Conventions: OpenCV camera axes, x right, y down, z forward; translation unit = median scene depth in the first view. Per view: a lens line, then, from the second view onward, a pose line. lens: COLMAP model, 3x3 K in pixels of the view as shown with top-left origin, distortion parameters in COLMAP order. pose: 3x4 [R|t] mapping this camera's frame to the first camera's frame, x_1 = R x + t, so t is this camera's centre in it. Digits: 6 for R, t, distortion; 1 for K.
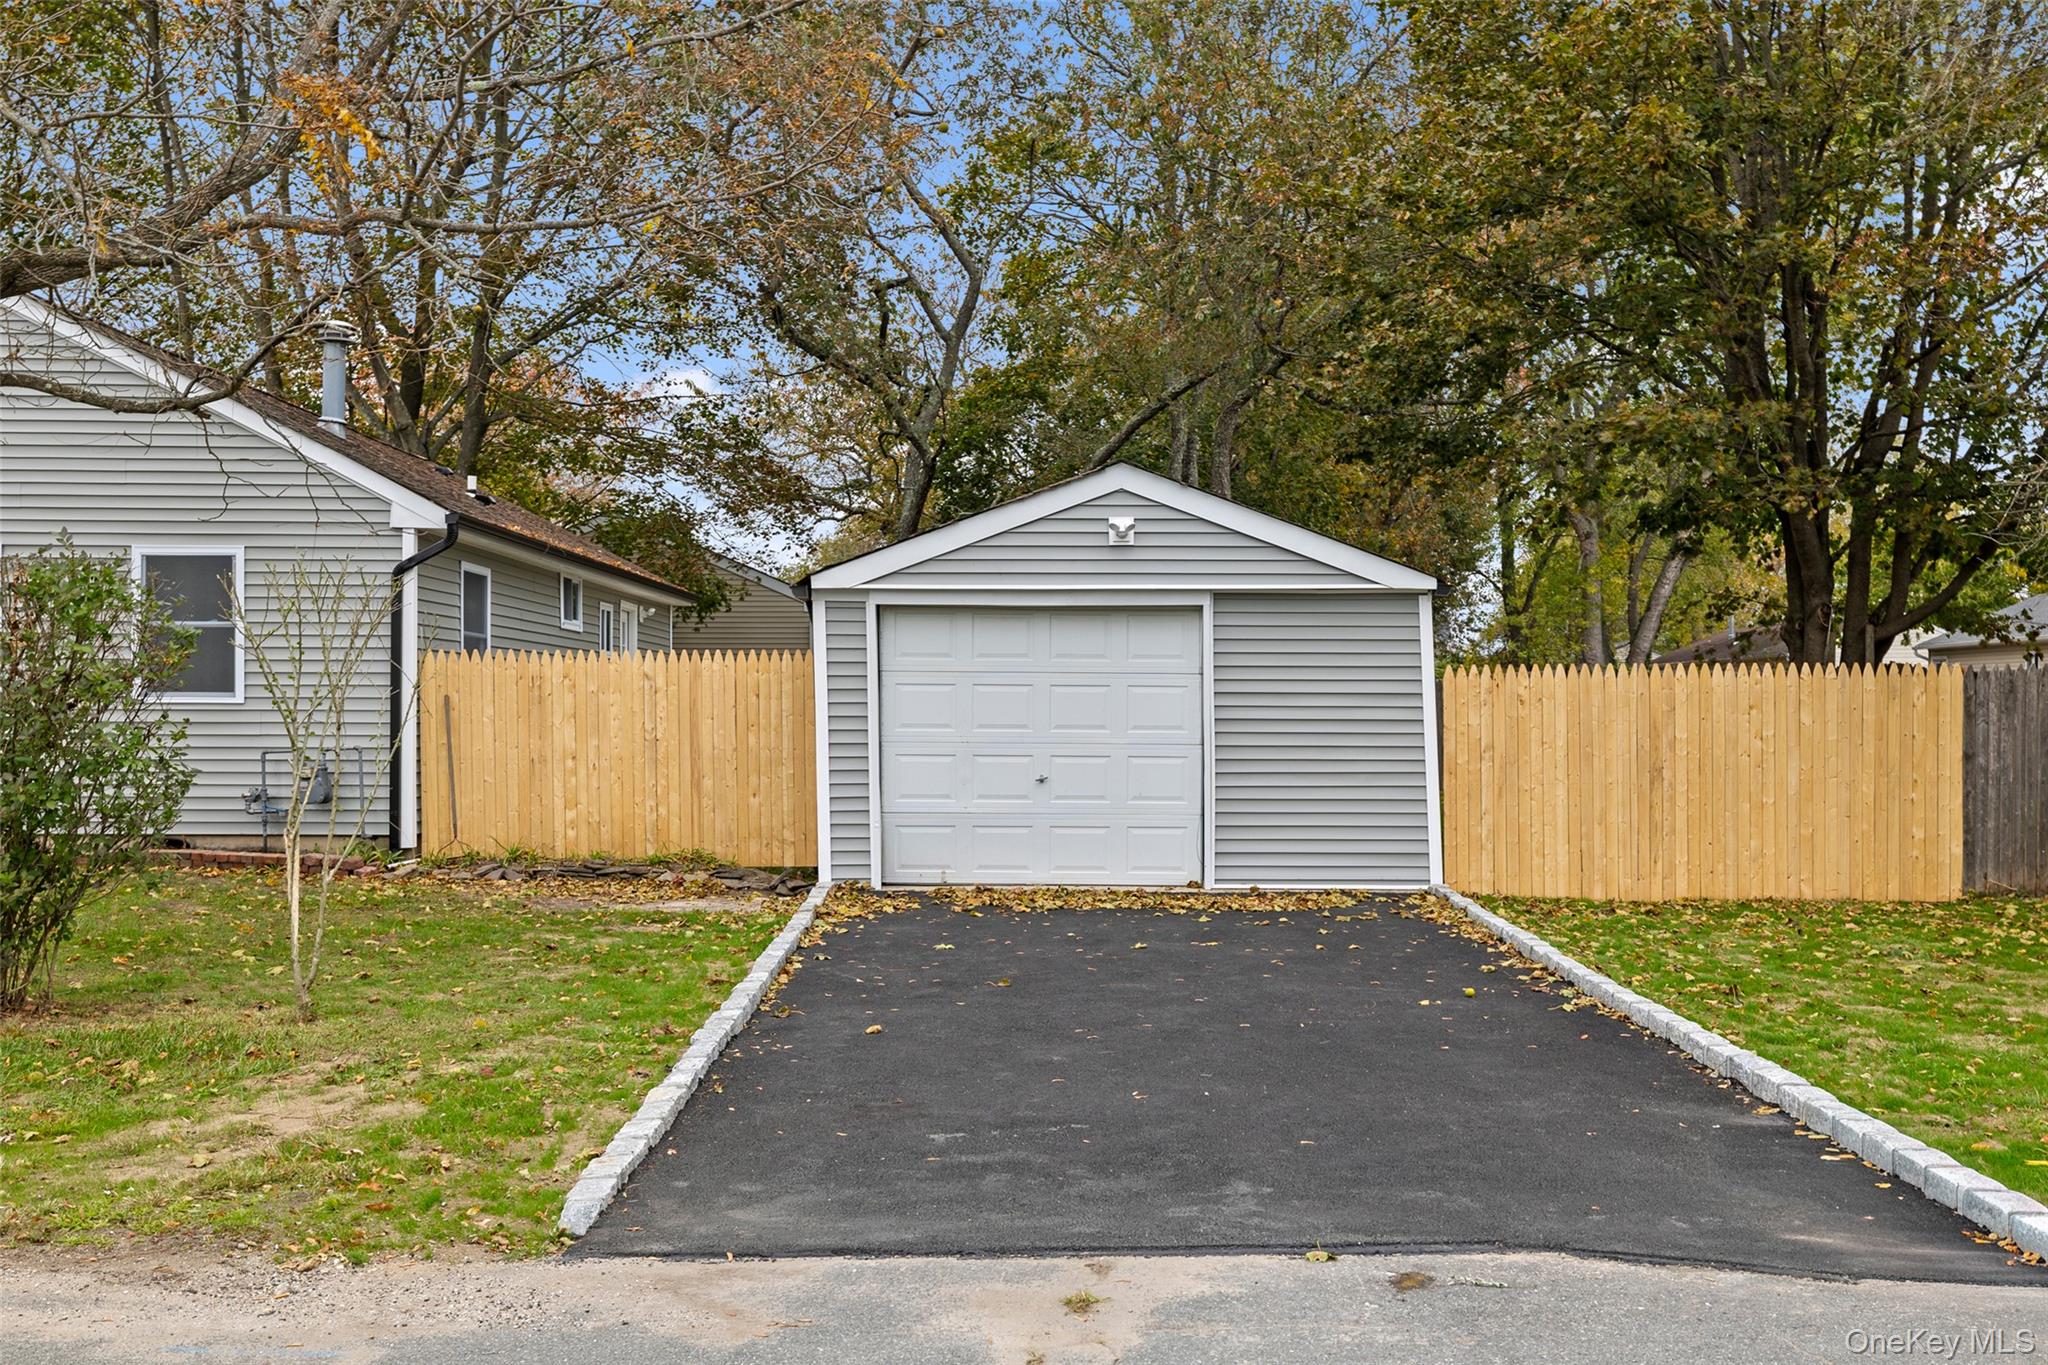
lens RADIAL K [[1650.5, 0, 1022.7], [0, 1650.5, 688.5], [0, 0, 1]] dist [0.002200, 0.000698]
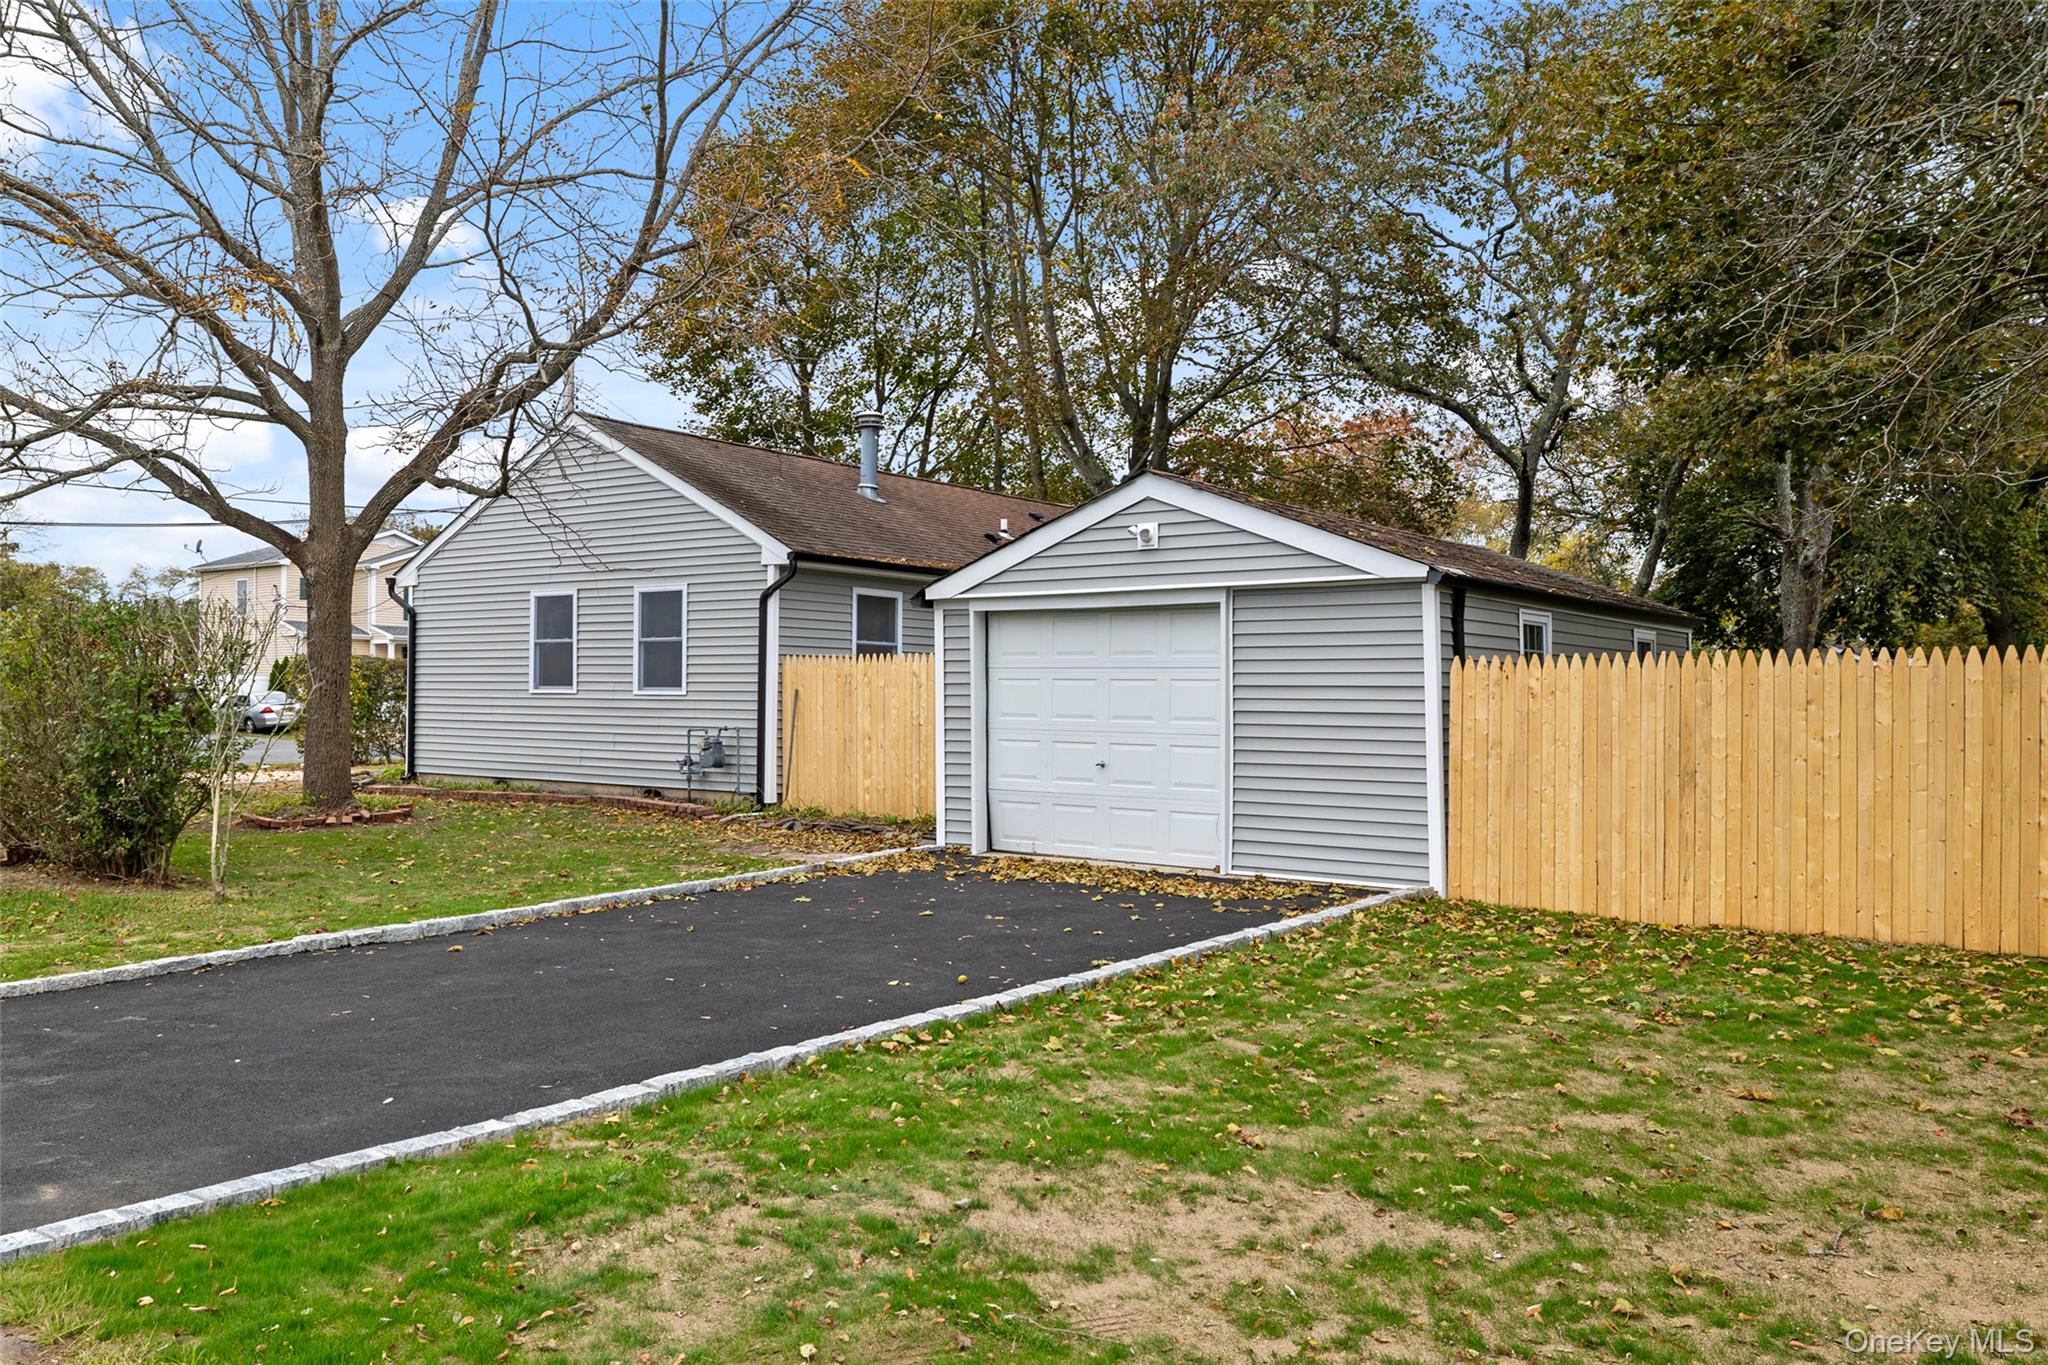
lens RADIAL K [[1418.6, 0, 1024.7], [0, 1418.6, 683.4], [0, 0, 1]] dist [0.000796, 0.000852]
pose [[0.830966, -0.003614, -0.556312, 0.505664], [0.005747, 0.999981, 0.002088, -0.001744], [0.556294, -0.004932, 0.830971, 0.186785]]
